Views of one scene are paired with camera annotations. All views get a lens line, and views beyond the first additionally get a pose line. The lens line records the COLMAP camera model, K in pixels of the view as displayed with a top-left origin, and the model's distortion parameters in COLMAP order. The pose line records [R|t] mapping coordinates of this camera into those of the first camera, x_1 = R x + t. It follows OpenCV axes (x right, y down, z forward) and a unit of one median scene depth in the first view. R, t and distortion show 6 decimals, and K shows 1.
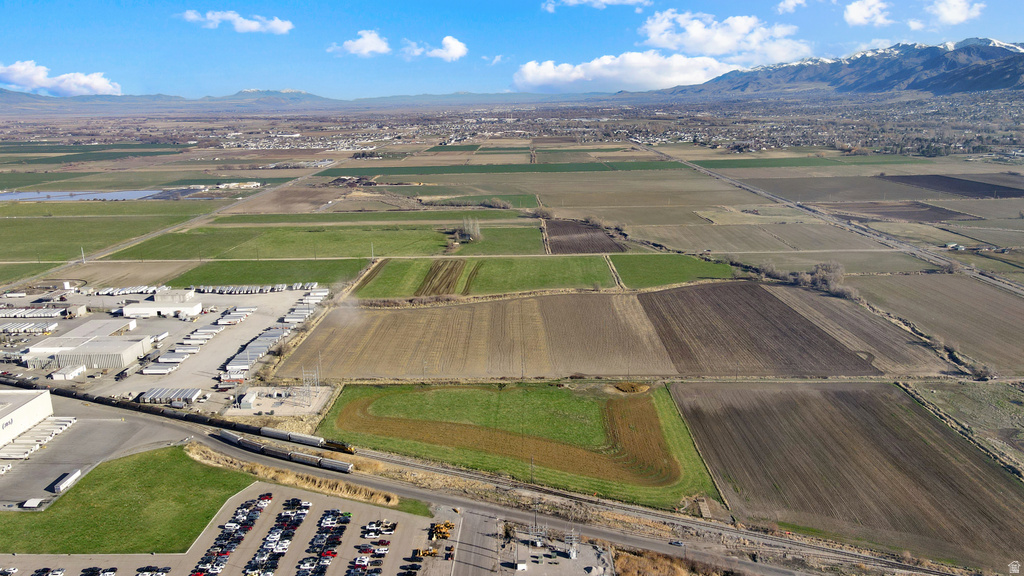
lens RADIAL K [[751.8, 0, 508.1], [0, 751.8, 280.4], [0, 0, 1]] dist [0.017706, 0.008219]
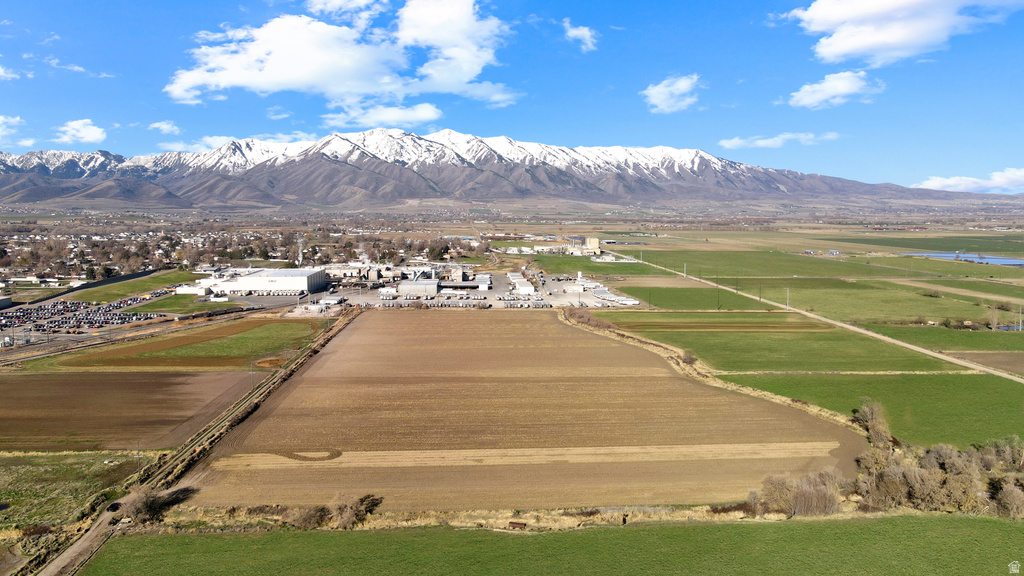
lens RADIAL K [[750.5, 0, 505.6], [0, 750.5, 282.2], [0, 0, 1]] dist [0.010385, 0.010049]
pose [[0.072891, 0.118182, -0.990313, 0.294562], [-0.235433, 0.966931, 0.098063, -0.032074], [0.969153, 0.226004, 0.098304, 0.306716]]
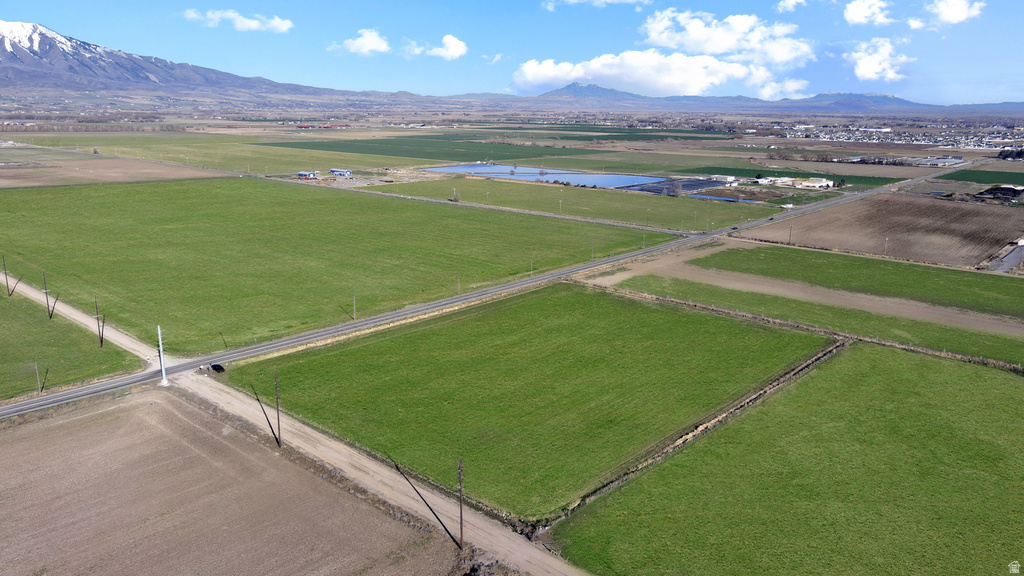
lens RADIAL K [[751.8, 0, 508.1], [0, 751.8, 280.4], [0, 0, 1]] dist [0.017706, 0.008219]
pose [[0.756507, 0.175246, -0.630069, -0.149481], [-0.178632, 0.982163, 0.058698, -0.048730], [0.629117, 0.068146, 0.774318, 0.431050]]
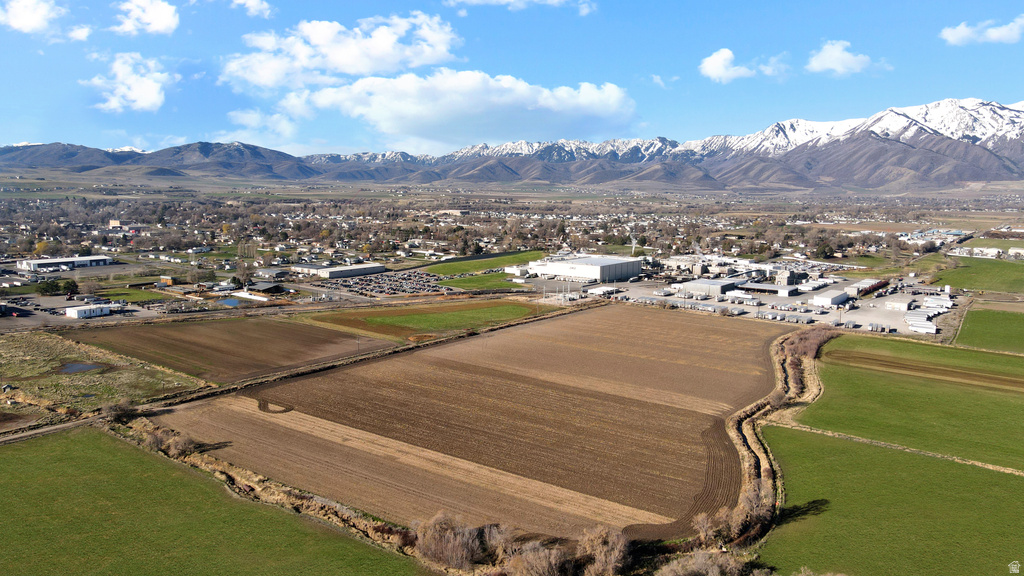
lens RADIAL K [[750.5, 0, 505.6], [0, 750.5, 282.2], [0, 0, 1]] dist [0.010385, 0.010049]
pose [[-0.588968, 0.116487, -0.799717, 0.261541], [-0.188042, 0.942645, 0.275793, -0.073147], [0.785975, 0.312813, -0.533283, 0.441365]]
